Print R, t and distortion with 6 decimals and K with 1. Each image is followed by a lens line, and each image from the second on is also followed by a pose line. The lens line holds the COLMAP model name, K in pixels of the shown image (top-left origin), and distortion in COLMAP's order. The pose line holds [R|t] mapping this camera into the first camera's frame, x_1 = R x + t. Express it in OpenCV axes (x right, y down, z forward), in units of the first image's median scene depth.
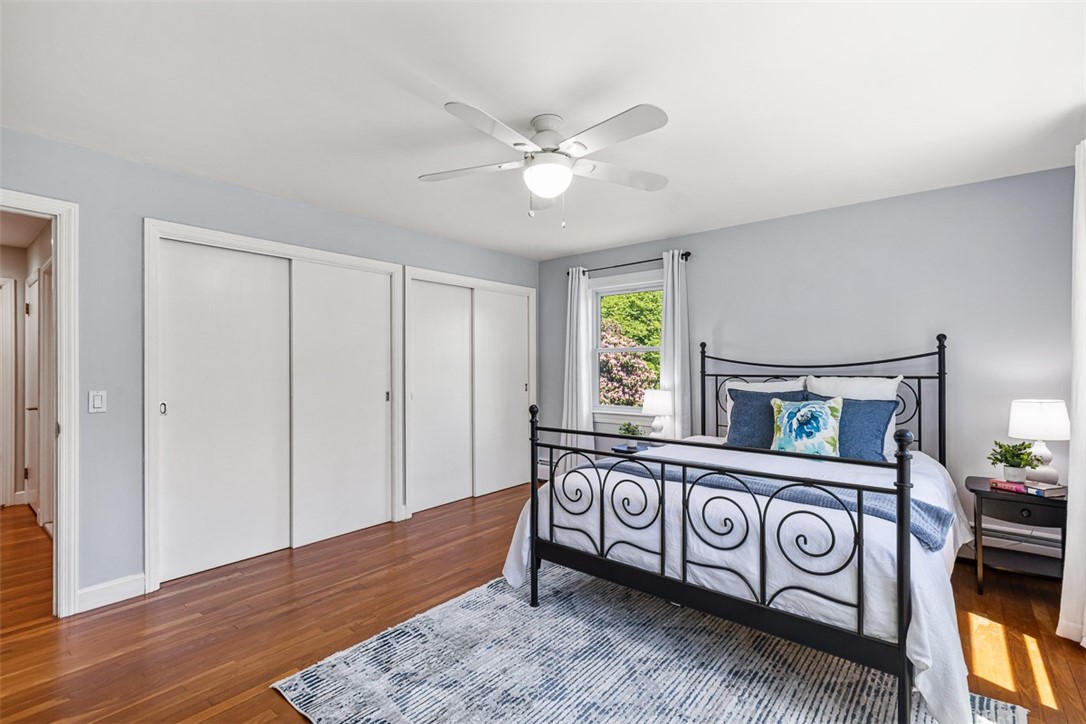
lens RADIAL K [[491.1, 0, 539.6], [0, 491.1, 365.2], [0, 0, 1]] dist [0.010211, -0.003074]
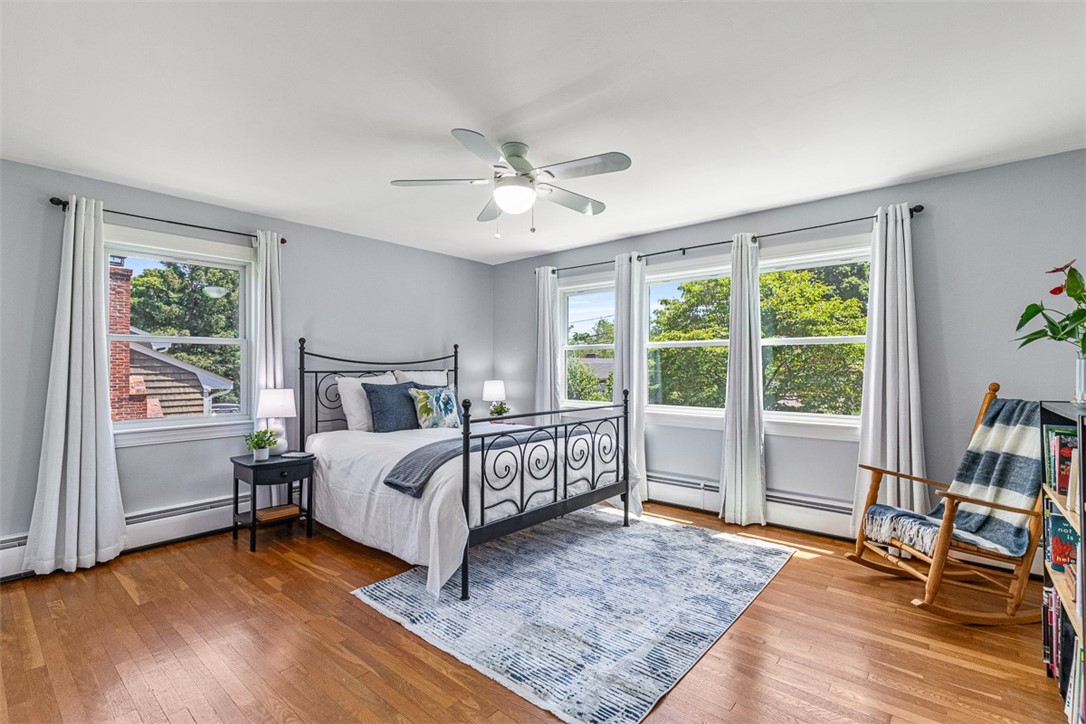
lens RADIAL K [[491.1, 0, 541.1], [0, 491.1, 364.3], [0, 0, 1]] dist [0.010211, -0.003074]
pose [[0.026697, 0.004339, 0.999634, -1.100293], [-0.003107, 0.999986, -0.004258, 0.013702], [-0.999639, -0.002992, 0.026710, 0.889839]]
